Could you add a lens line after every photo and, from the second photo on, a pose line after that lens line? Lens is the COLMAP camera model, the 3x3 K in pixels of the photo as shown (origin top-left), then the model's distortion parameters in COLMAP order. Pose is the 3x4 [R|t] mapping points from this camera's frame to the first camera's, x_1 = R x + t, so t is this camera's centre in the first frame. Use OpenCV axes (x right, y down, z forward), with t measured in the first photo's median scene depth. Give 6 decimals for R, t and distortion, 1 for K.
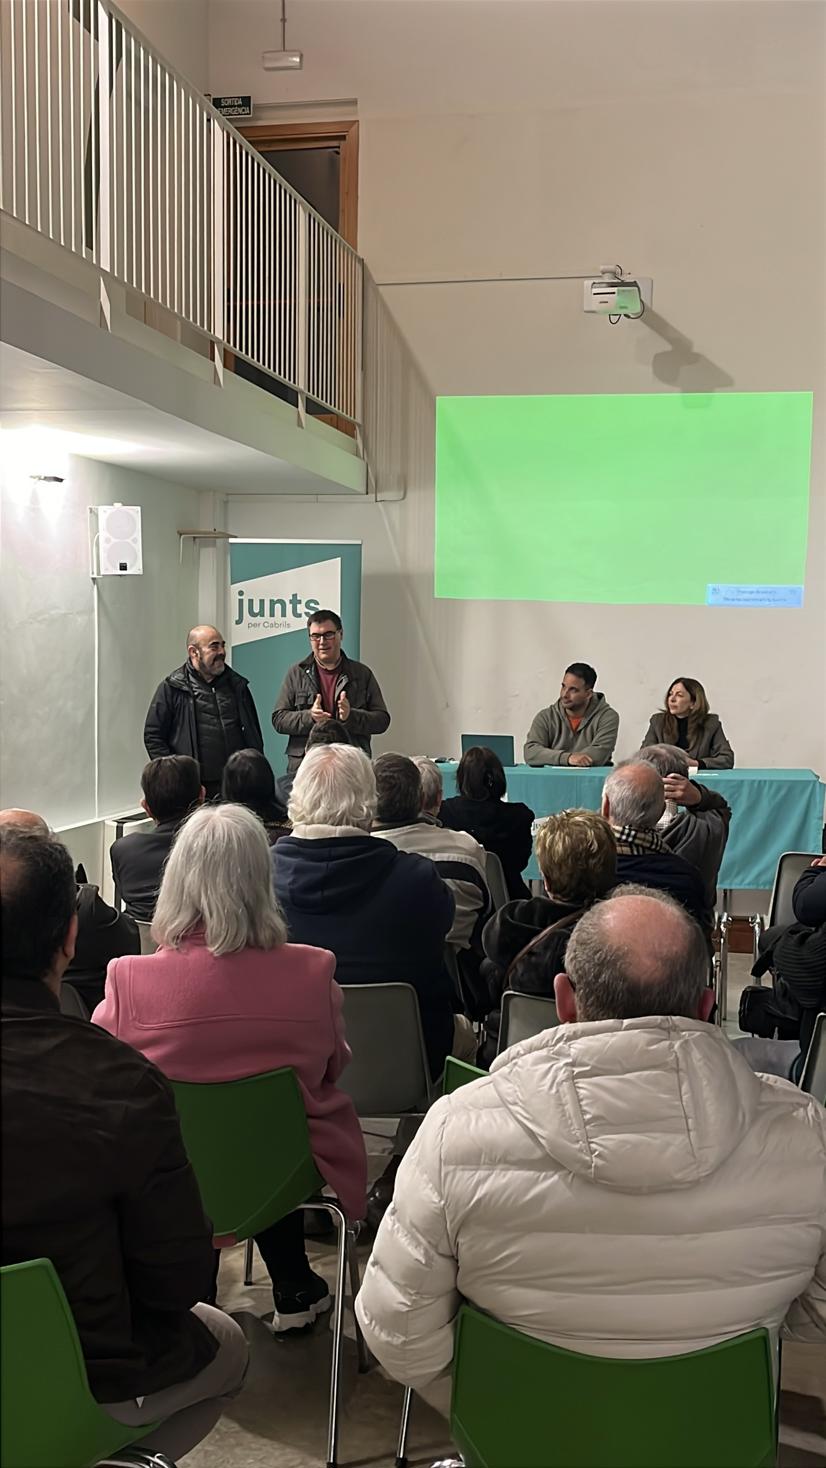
lens RADIAL K [[1666.3, 0, 413.0], [0, 1666.3, 734.0], [0, 0, 1]] dist [0.072450, 0.003156]
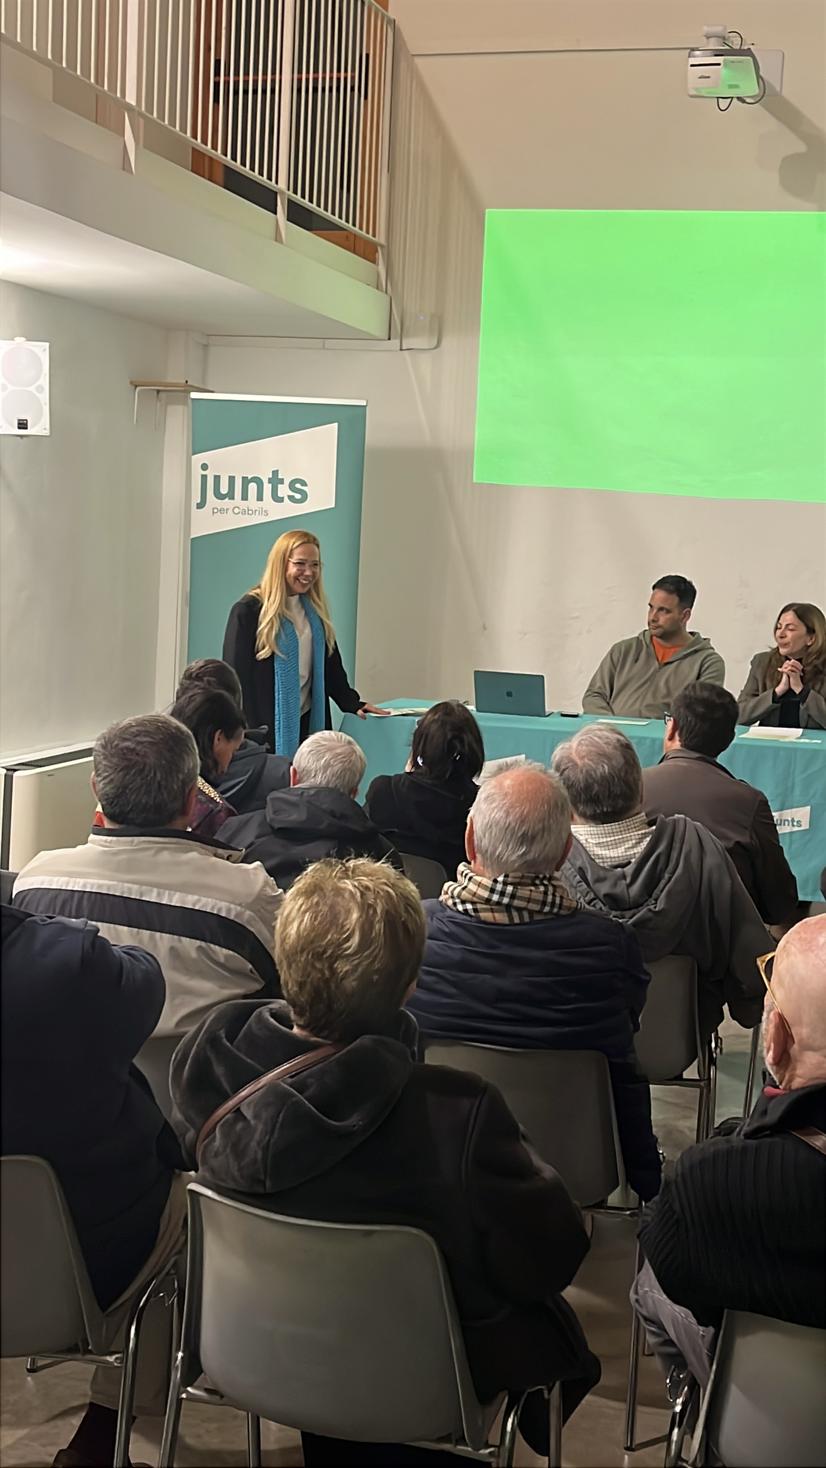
lens RADIAL K [[1972.4, 0, 413.0], [0, 1972.4, 734.0], [0, 0, 1]] dist [0.081987, -0.114874]
pose [[0.996815, 0.043061, -0.067125, 0.054675], [-0.039961, 0.998101, 0.046872, -0.010203], [0.069016, -0.044040, 0.996643, 0.118246]]
